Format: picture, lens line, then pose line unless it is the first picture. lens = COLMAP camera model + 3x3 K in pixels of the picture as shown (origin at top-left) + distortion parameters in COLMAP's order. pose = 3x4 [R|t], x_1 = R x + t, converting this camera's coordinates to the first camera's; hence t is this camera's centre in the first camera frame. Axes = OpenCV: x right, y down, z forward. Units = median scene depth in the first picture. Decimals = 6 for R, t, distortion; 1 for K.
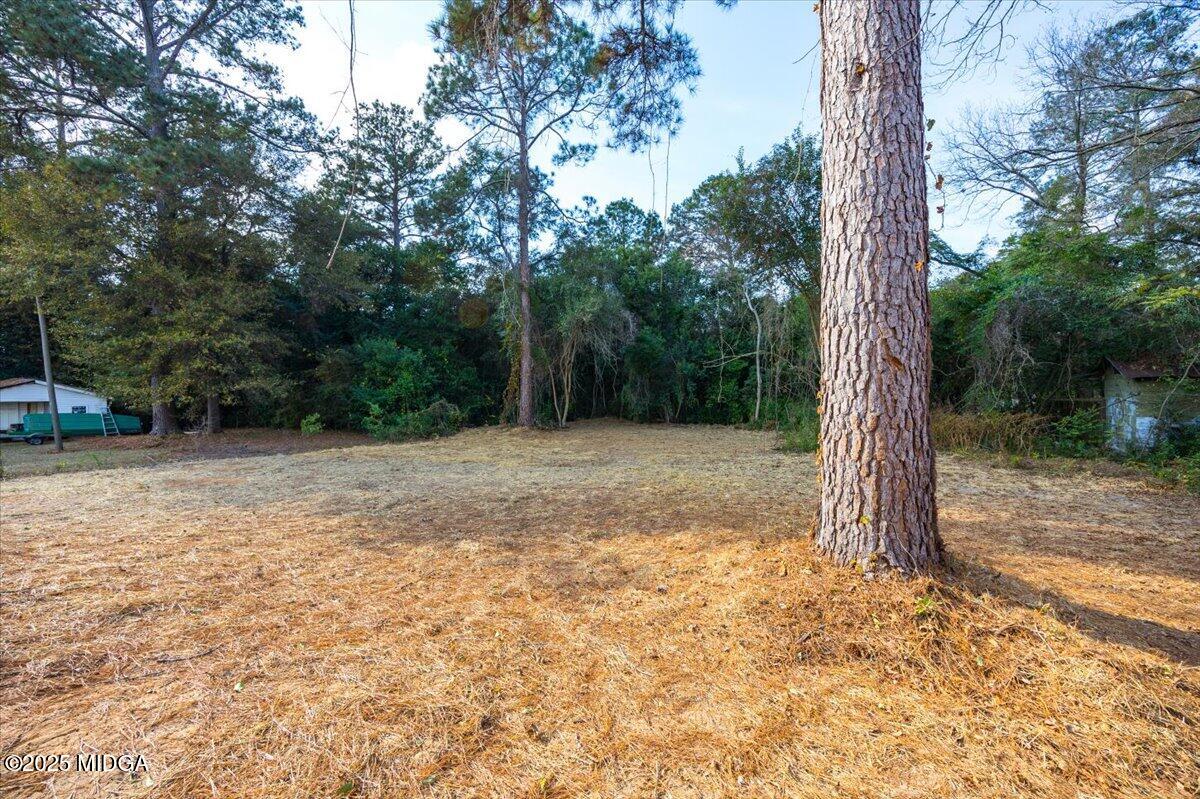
lens RADIAL K [[476.8, 0, 602.5], [0, 476.8, 389.4], [0, 0, 1]] dist [0.001959, 0.000196]
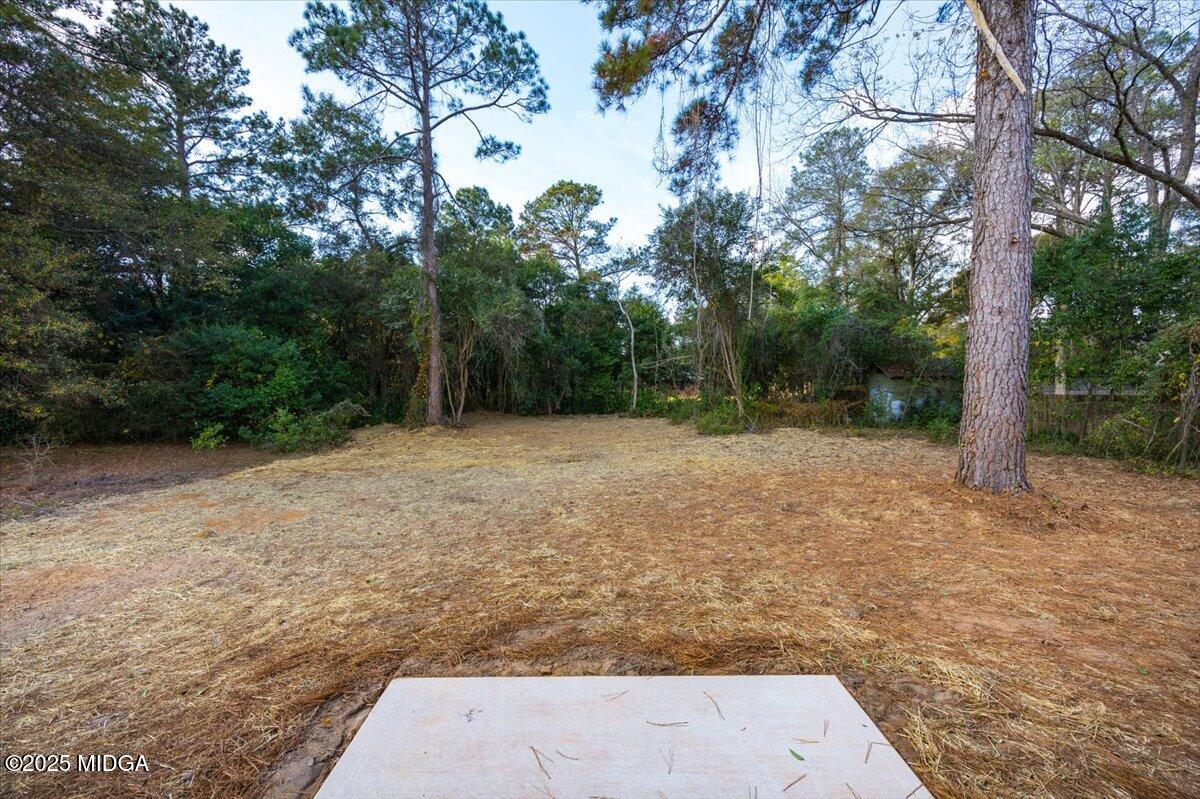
lens RADIAL K [[476.8, 0, 602.5], [0, 476.8, 389.4], [0, 0, 1]] dist [0.001959, 0.000196]
pose [[0.886845, -0.018618, 0.461692, -0.329297], [0.005566, 0.999546, 0.029616, -0.022027], [-0.462034, -0.023695, 0.886546, 0.004395]]
